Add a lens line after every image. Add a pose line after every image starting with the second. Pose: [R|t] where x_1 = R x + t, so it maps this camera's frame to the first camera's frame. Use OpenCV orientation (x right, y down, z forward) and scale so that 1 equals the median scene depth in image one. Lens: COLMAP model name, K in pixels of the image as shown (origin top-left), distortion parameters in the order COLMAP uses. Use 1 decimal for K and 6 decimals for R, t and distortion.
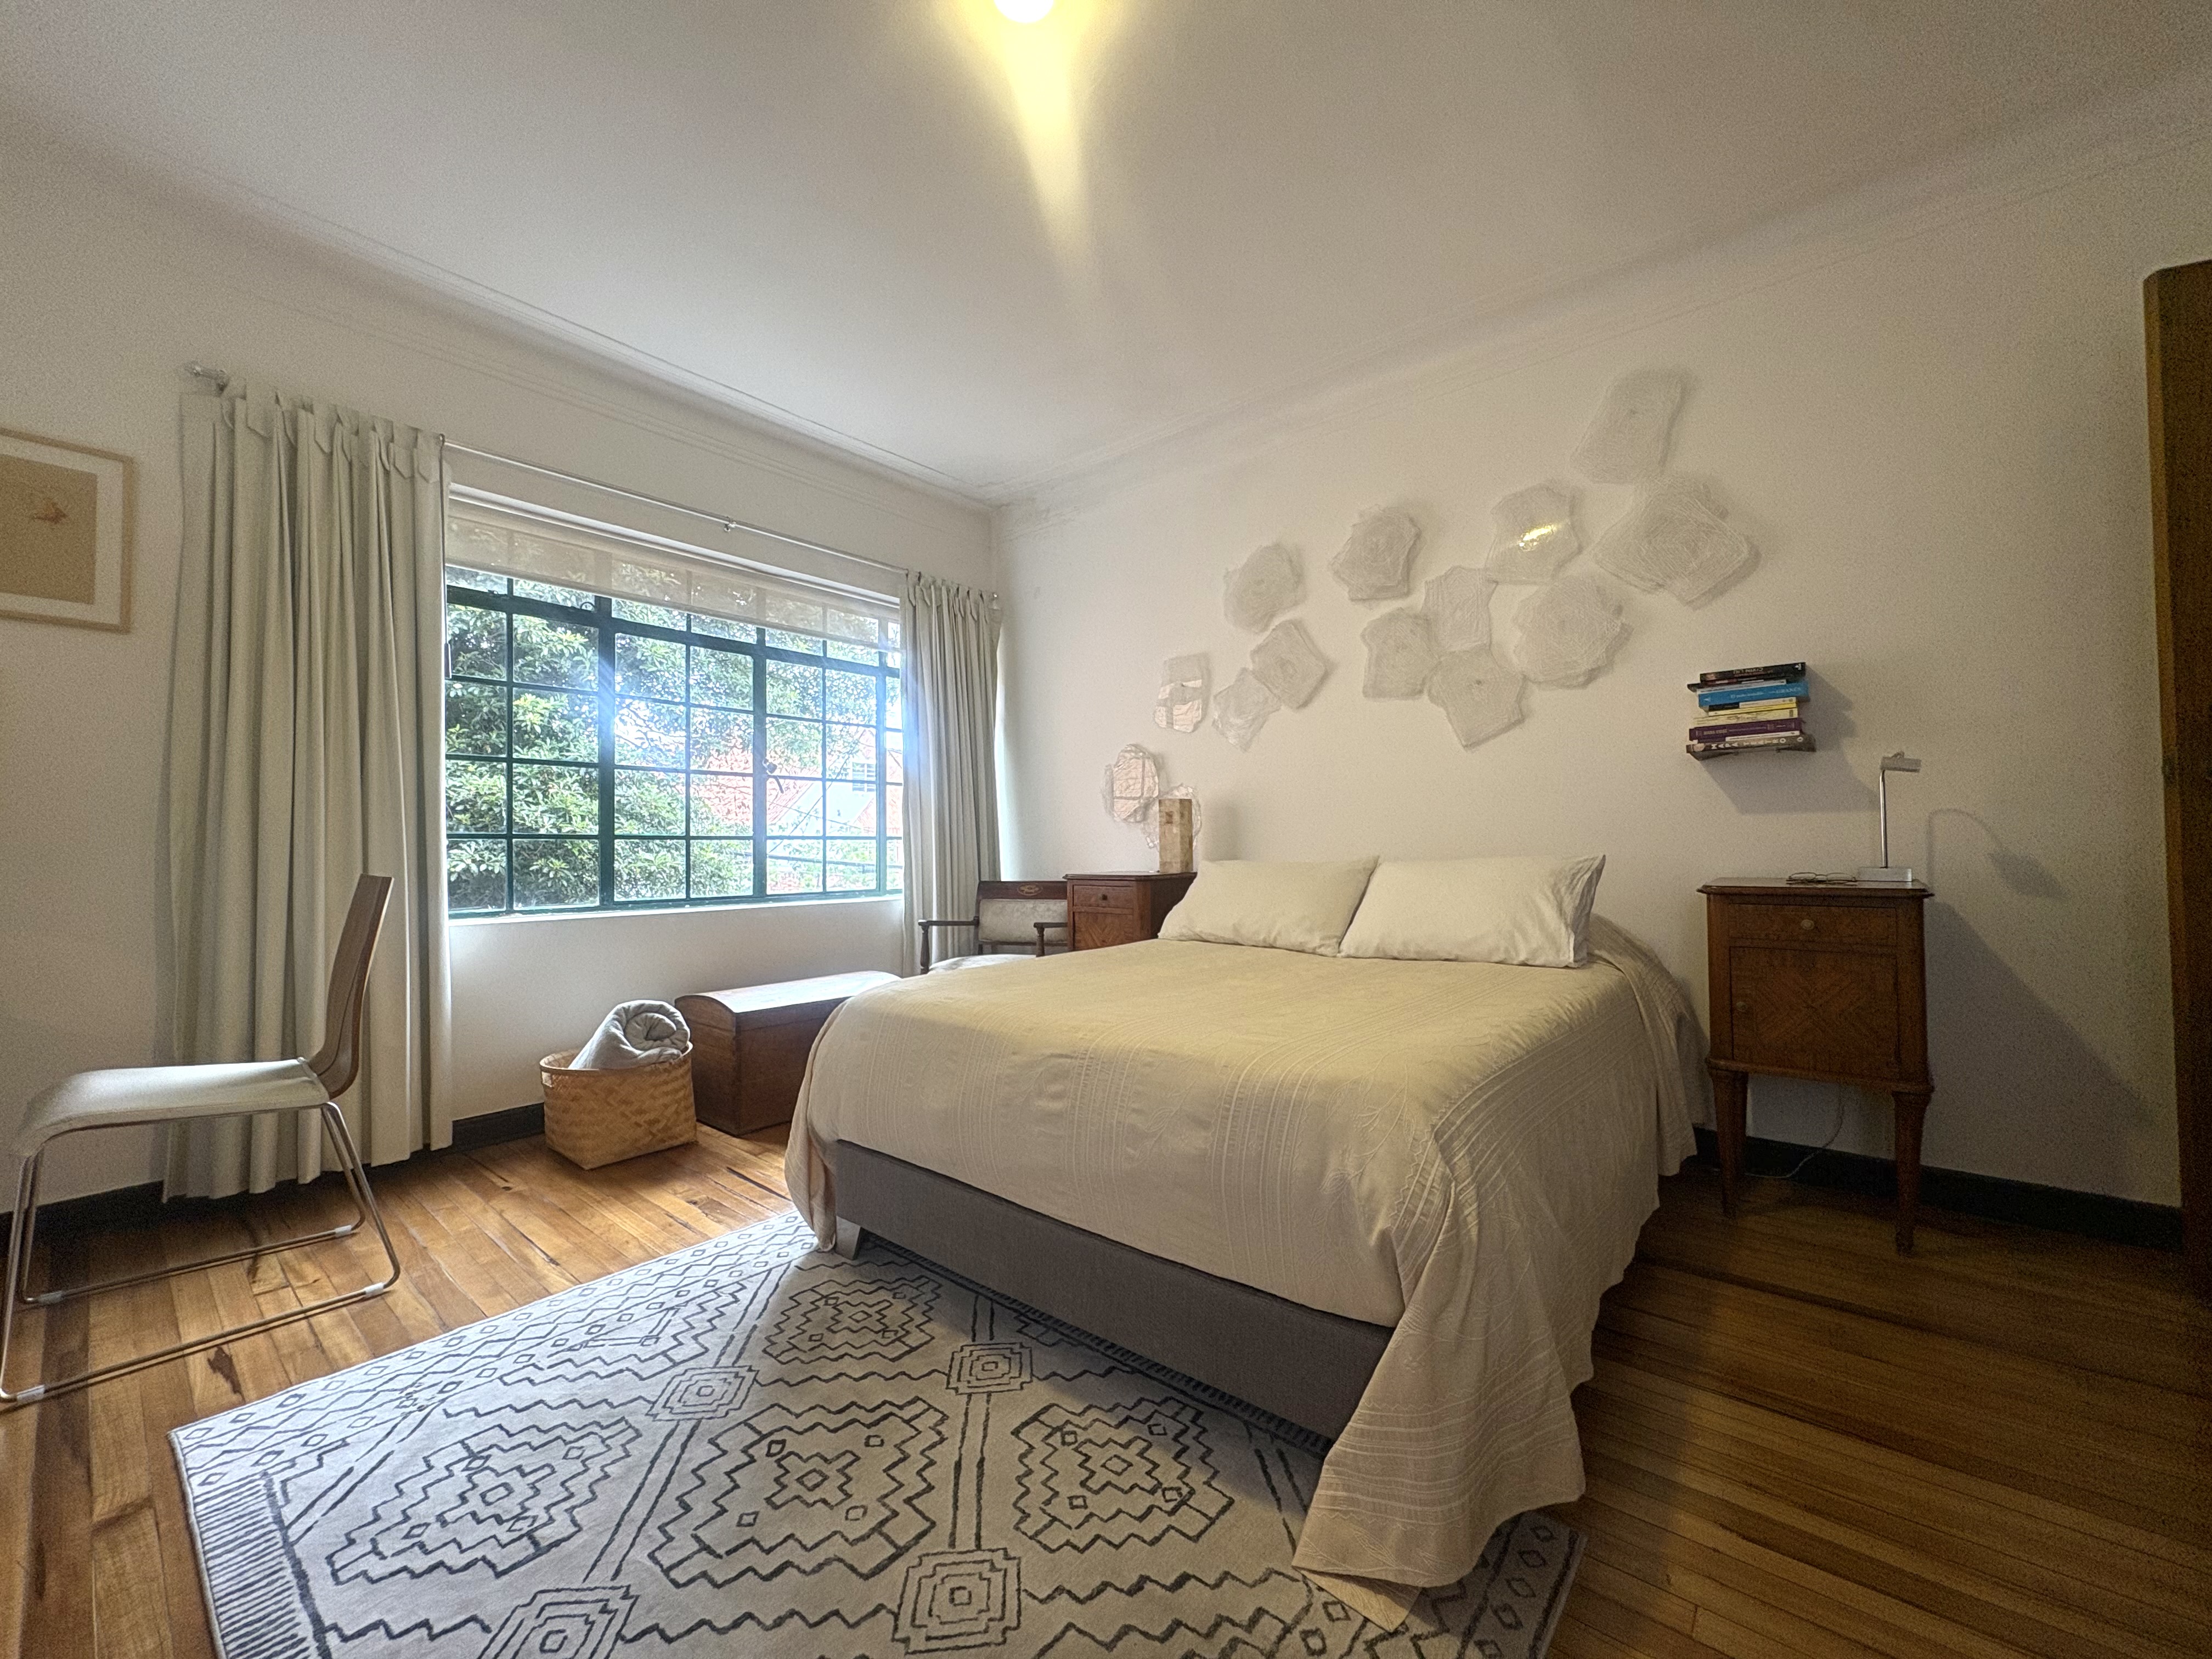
lens RADIAL K [[871.0, 0, 1106.0], [0, 871.0, 829.5], [0, 0, 1]] dist [-0.000590, -0.000508]
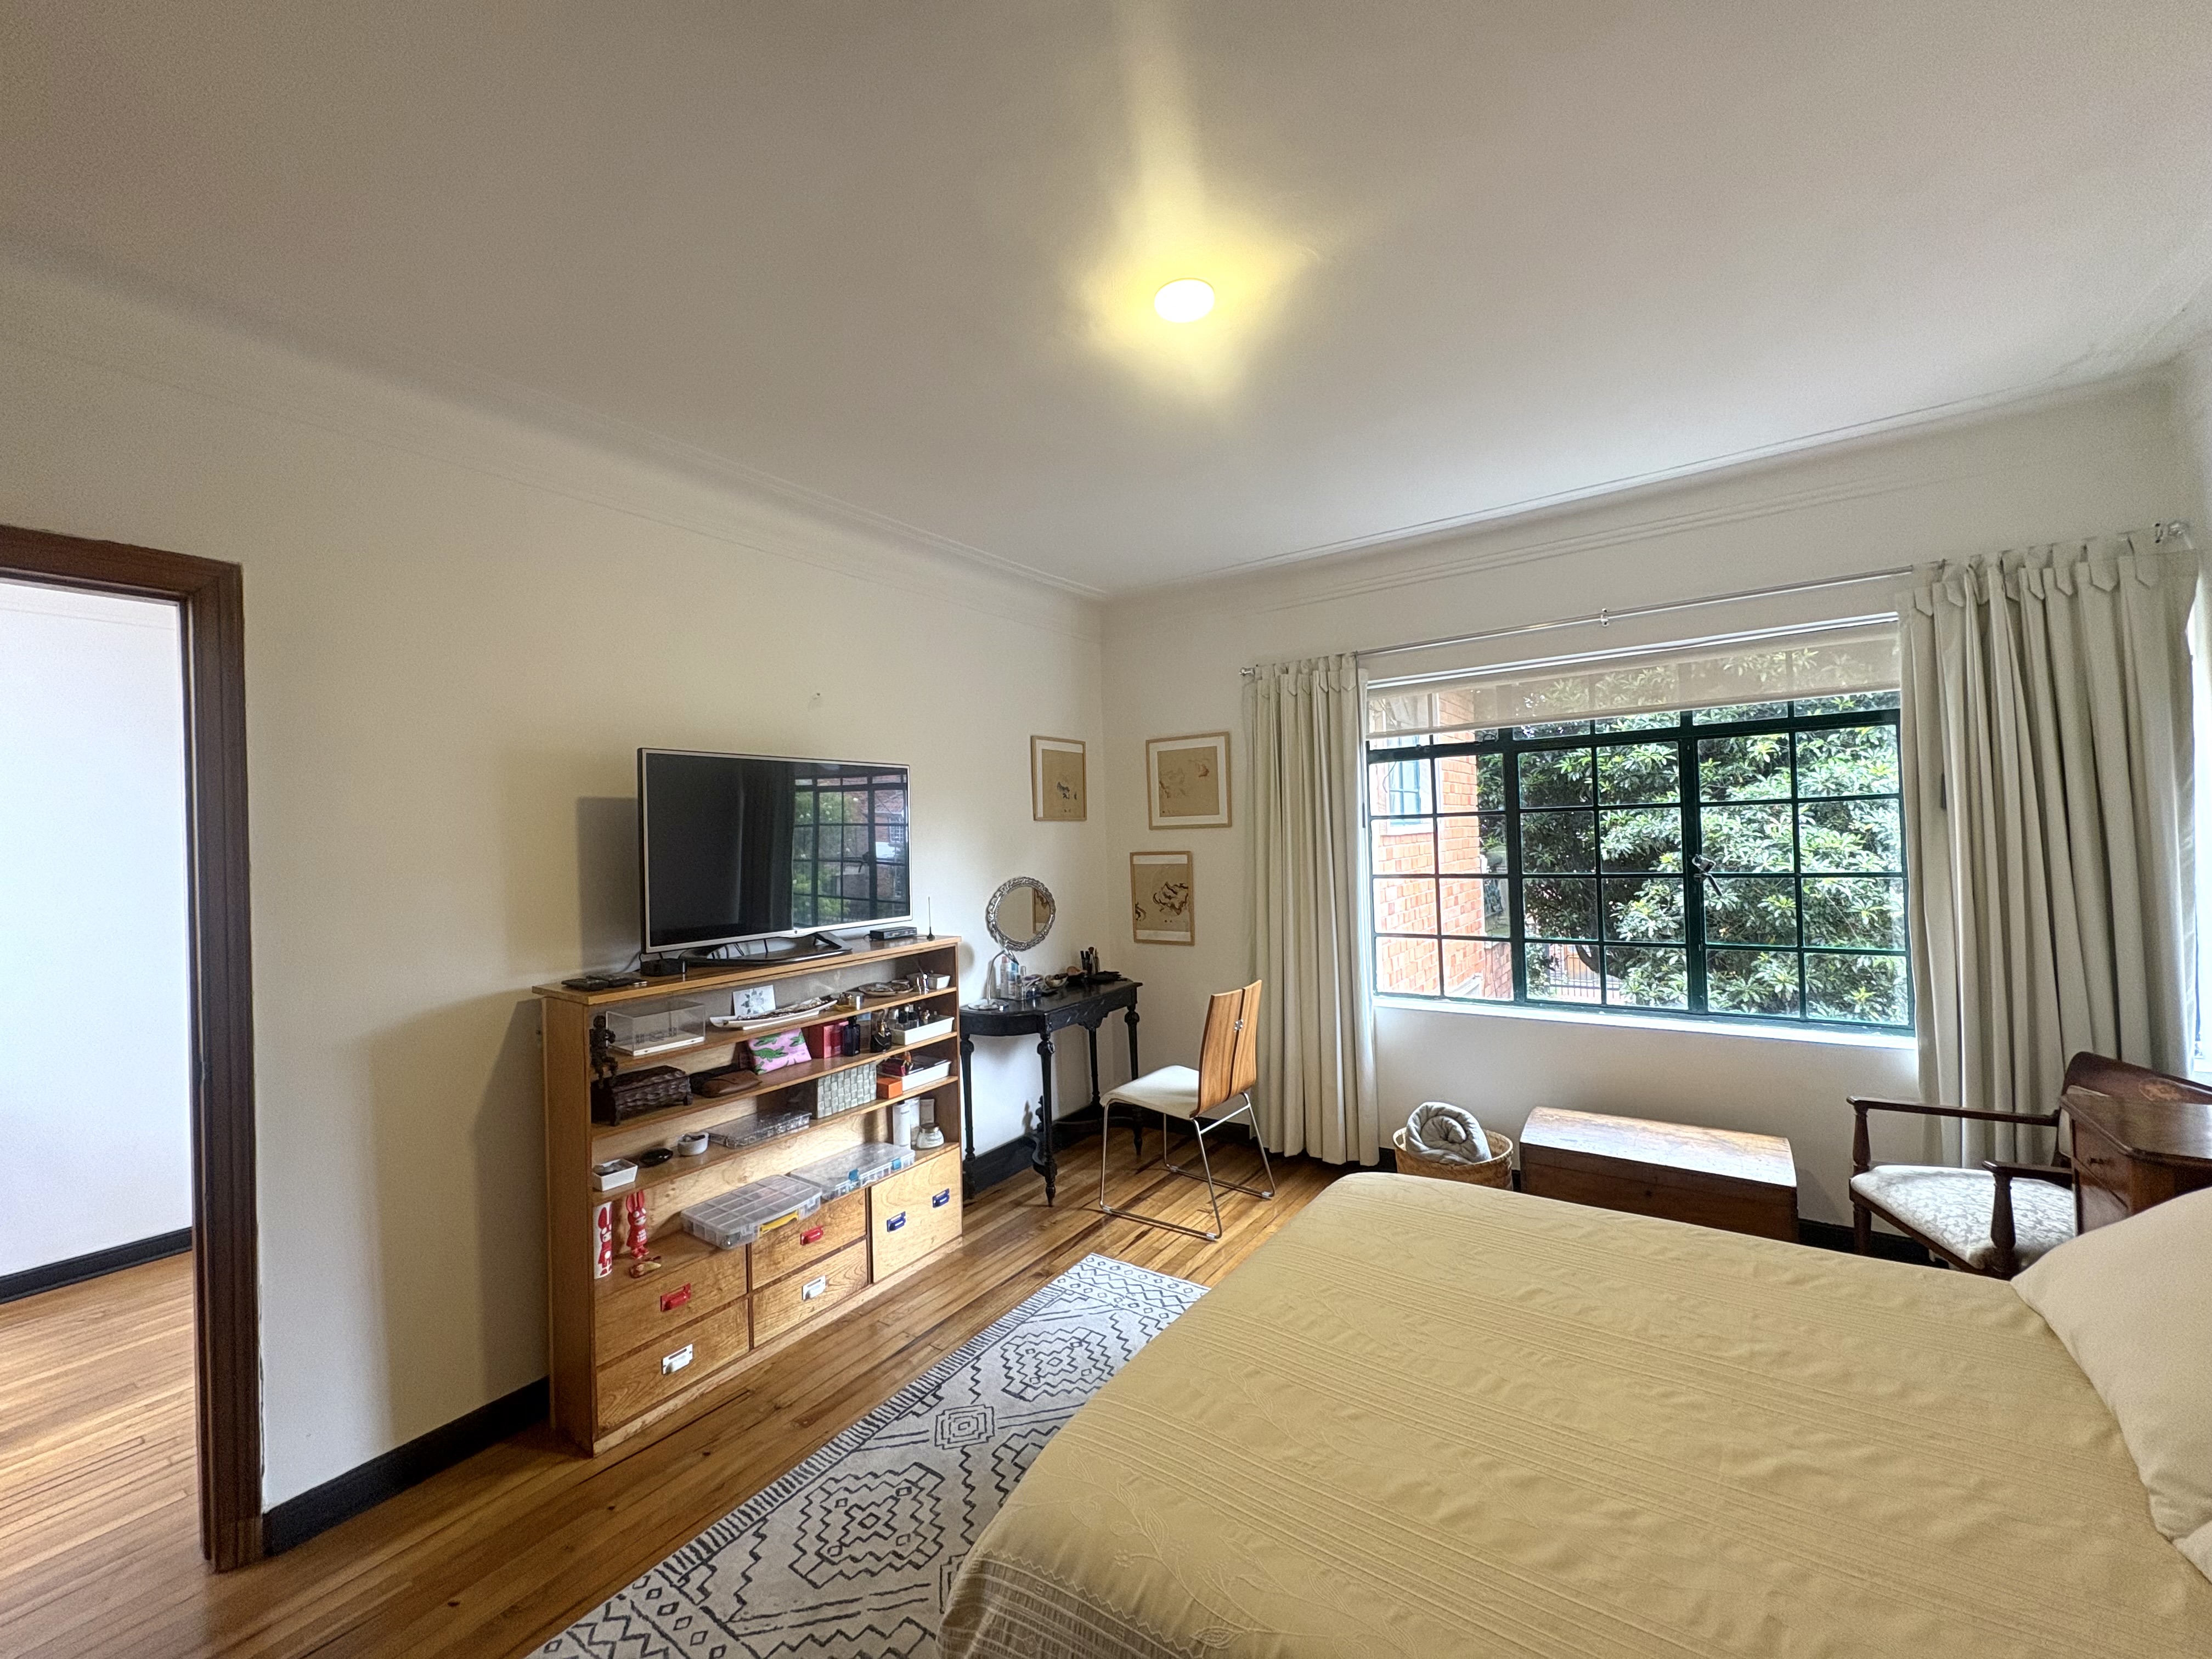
lens RADIAL K [[871.0, 0, 1106.0], [0, 871.0, 829.5], [0, 0, 1]] dist [-0.000590, -0.000508]
pose [[0.091250, 0.001896, -0.995826, 0.901565], [0.056947, 0.998352, 0.007119, -0.315688], [0.994198, -0.057359, 0.090992, 0.718061]]
